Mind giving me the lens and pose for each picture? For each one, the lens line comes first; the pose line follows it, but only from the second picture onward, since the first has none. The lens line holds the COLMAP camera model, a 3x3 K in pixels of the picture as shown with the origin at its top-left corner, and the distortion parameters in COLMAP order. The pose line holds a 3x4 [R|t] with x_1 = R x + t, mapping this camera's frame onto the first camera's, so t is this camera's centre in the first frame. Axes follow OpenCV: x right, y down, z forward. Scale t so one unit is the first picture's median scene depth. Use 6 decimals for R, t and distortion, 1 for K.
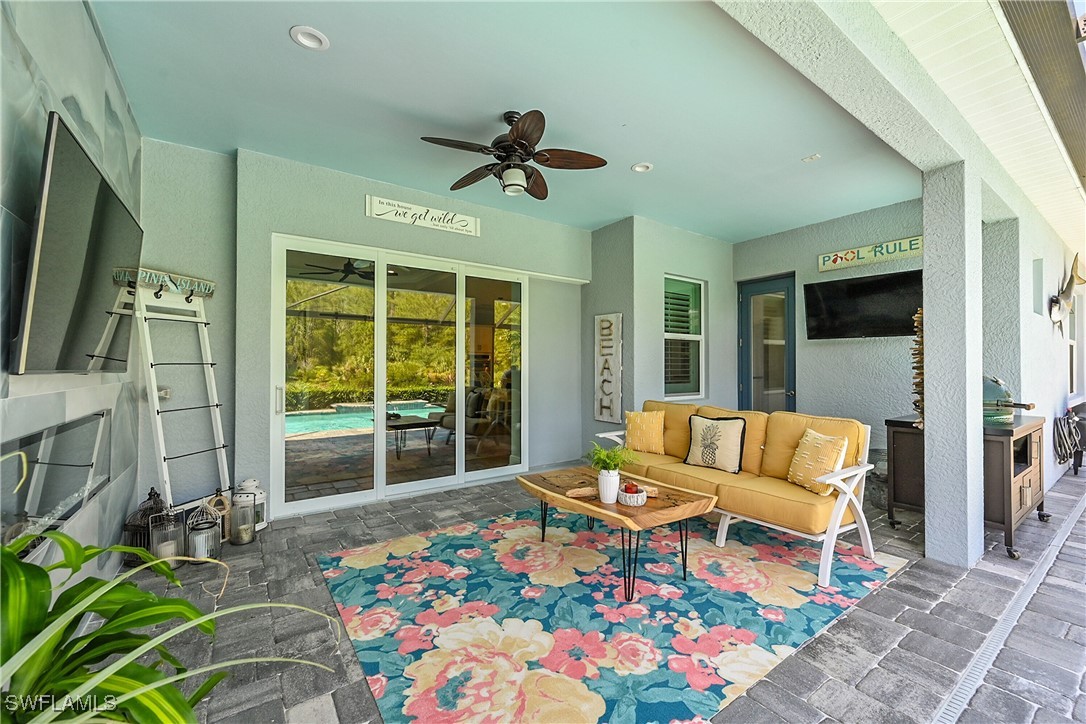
lens RADIAL K [[437.4, 0, 542.3], [0, 437.4, 364.7], [0, 0, 1]] dist [-0.007698, 0.000897]
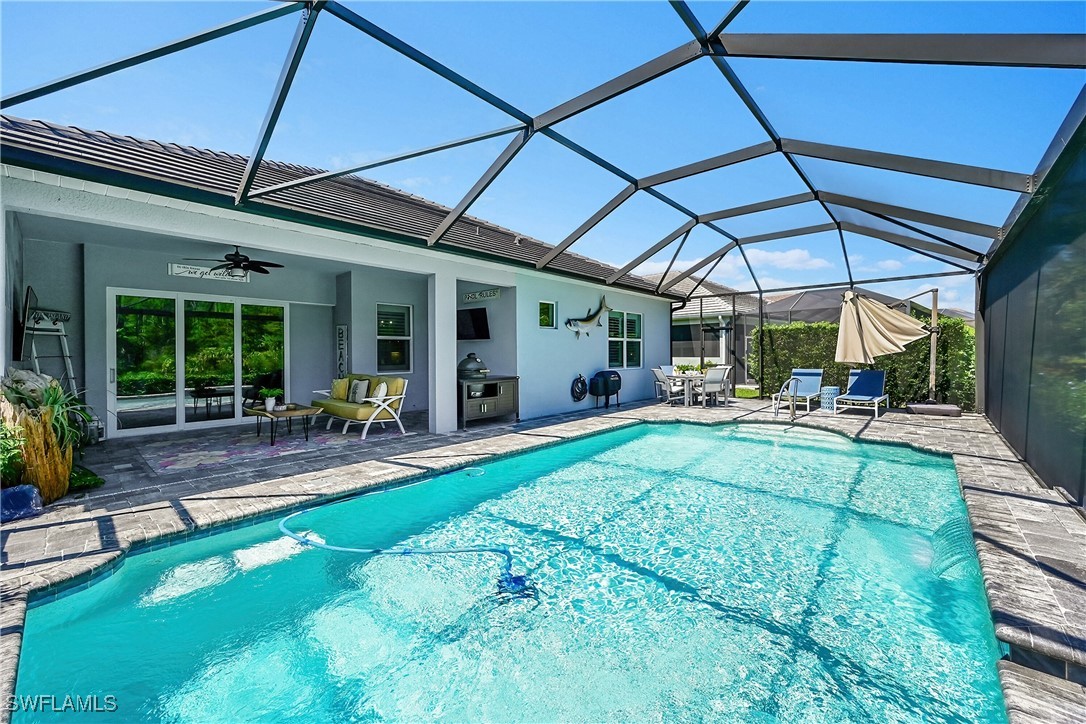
lens RADIAL K [[437.4, 0, 550.9], [0, 437.4, 354.4], [0, 0, 1]] dist [-0.007698, 0.000897]
pose [[0.971233, -0.009600, 0.237938, 0.839534], [0.008580, 0.999949, 0.005325, -0.005228], [-0.237977, -0.003130, 0.971266, -1.352444]]
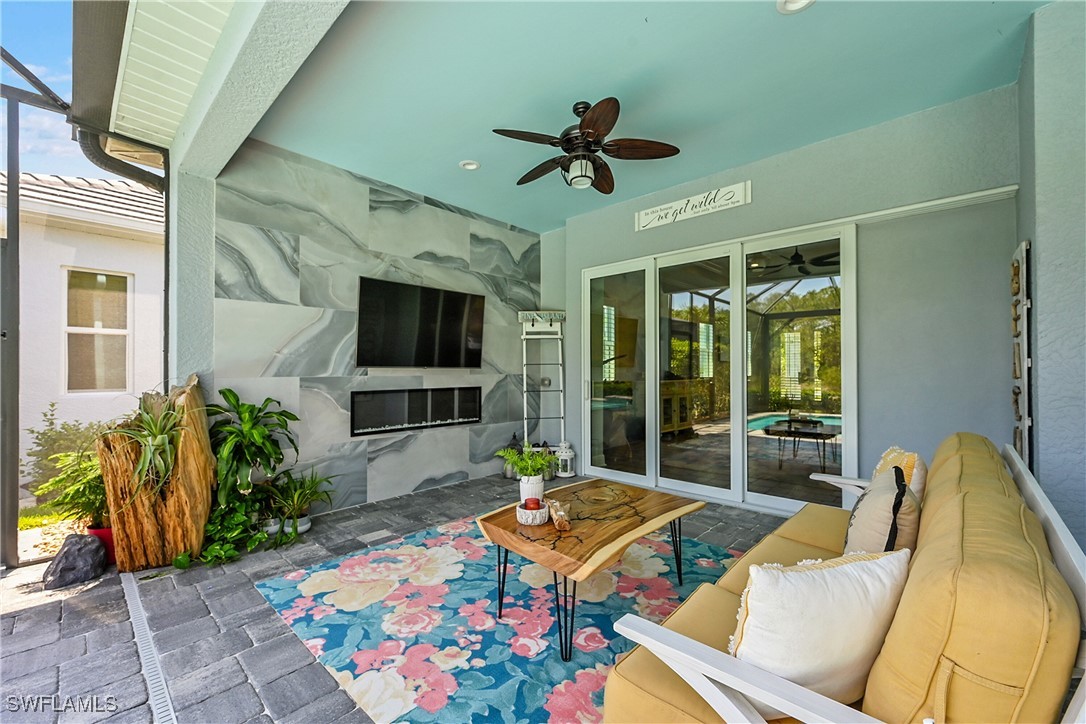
lens RADIAL K [[437.4, 0, 545.8], [0, 437.4, 368.0], [0, 0, 1]] dist [-0.007698, 0.000897]
pose [[0.213664, -0.003797, -0.976900, 0.768988], [0.007474, 0.999970, -0.002252, 0.015770], [0.976879, -0.006820, 0.213685, 0.624366]]
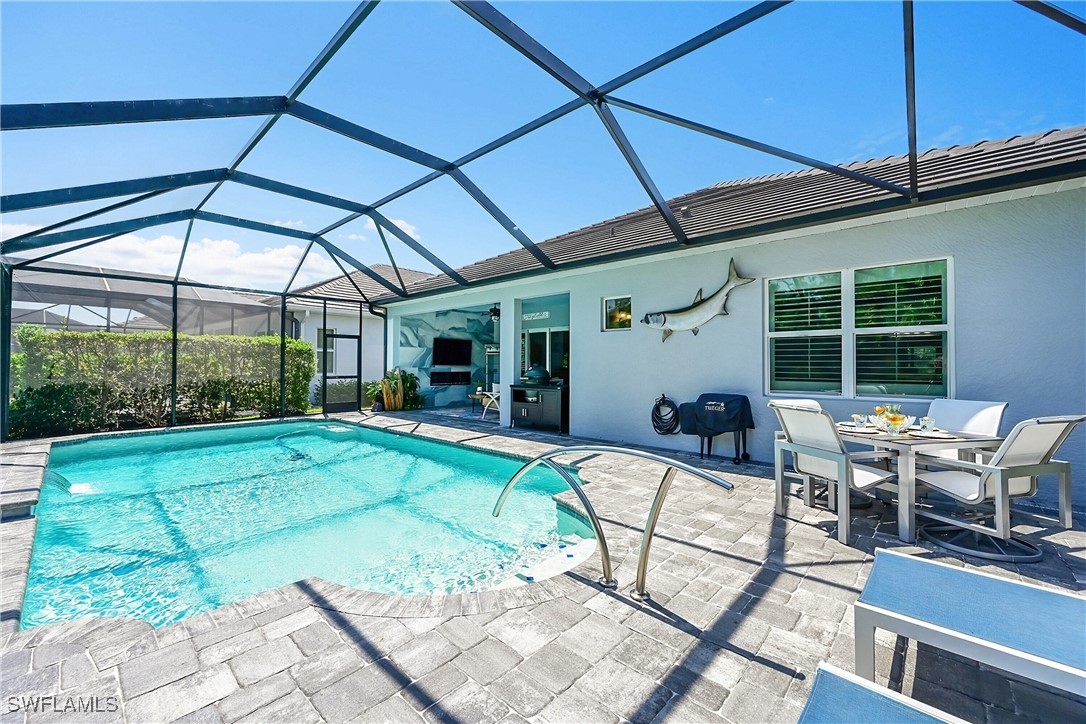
lens RADIAL K [[437.4, 0, 546.3], [0, 437.4, 360.1], [0, 0, 1]] dist [-0.007698, 0.000897]
pose [[0.220145, -0.013494, -0.975374, 3.519830], [0.002588, 0.999909, -0.013250, 0.017584], [0.975464, 0.000393, 0.220160, 0.513834]]
